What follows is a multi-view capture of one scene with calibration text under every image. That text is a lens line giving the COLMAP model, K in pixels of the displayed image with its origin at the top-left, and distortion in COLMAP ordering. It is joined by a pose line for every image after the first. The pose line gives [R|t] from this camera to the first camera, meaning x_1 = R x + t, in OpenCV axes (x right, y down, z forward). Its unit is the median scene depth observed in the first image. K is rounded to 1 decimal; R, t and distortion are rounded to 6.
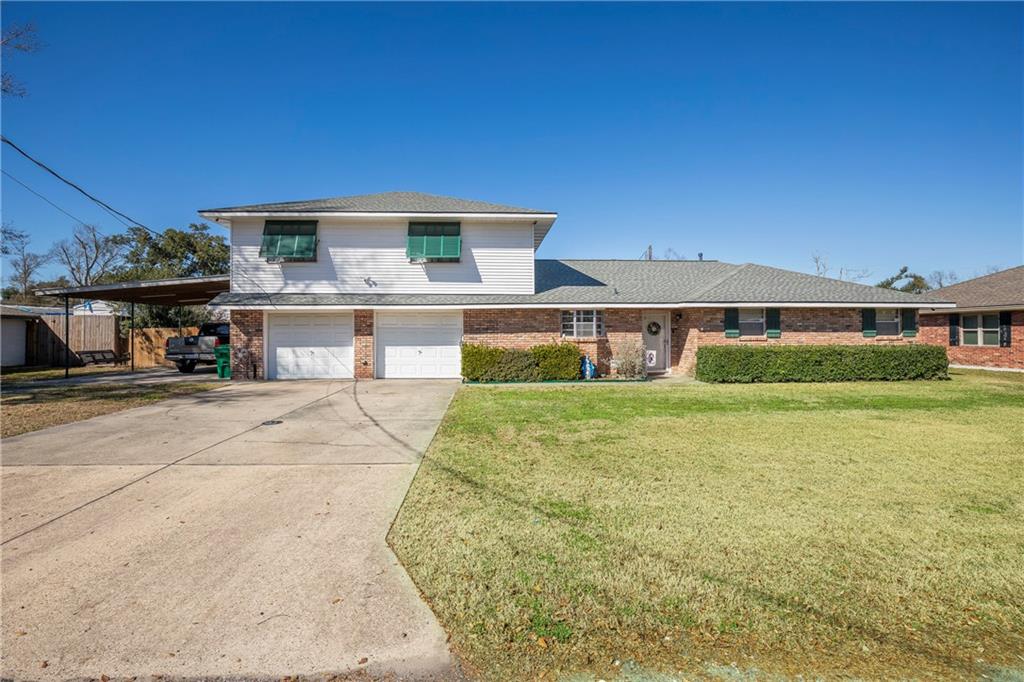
lens RADIAL K [[502.2, 0, 512.0], [0, 502.2, 341.0], [0, 0, 1]] dist [-0.019940, -0.000160]
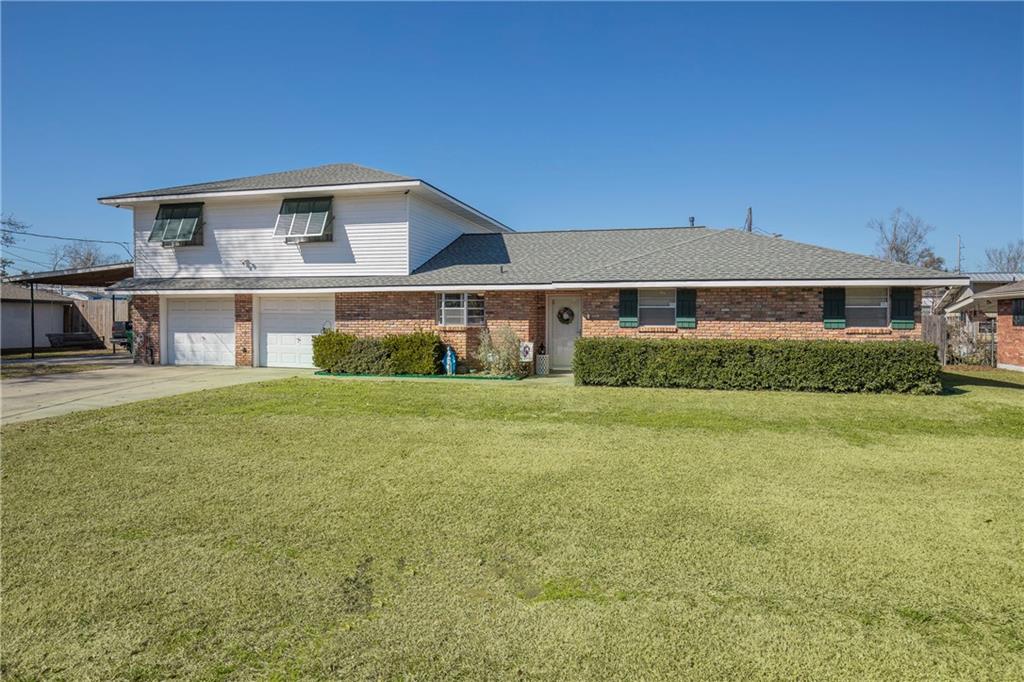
lens RADIAL K [[594.4, 0, 512.0], [0, 594.4, 341.0], [0, 0, 1]] dist [-0.001138, 0.000075]
pose [[0.956533, 0.017317, -0.291108, 0.522947], [-0.012314, 0.999743, 0.019008, -0.001219], [0.291363, -0.014597, 0.956501, 0.069408]]
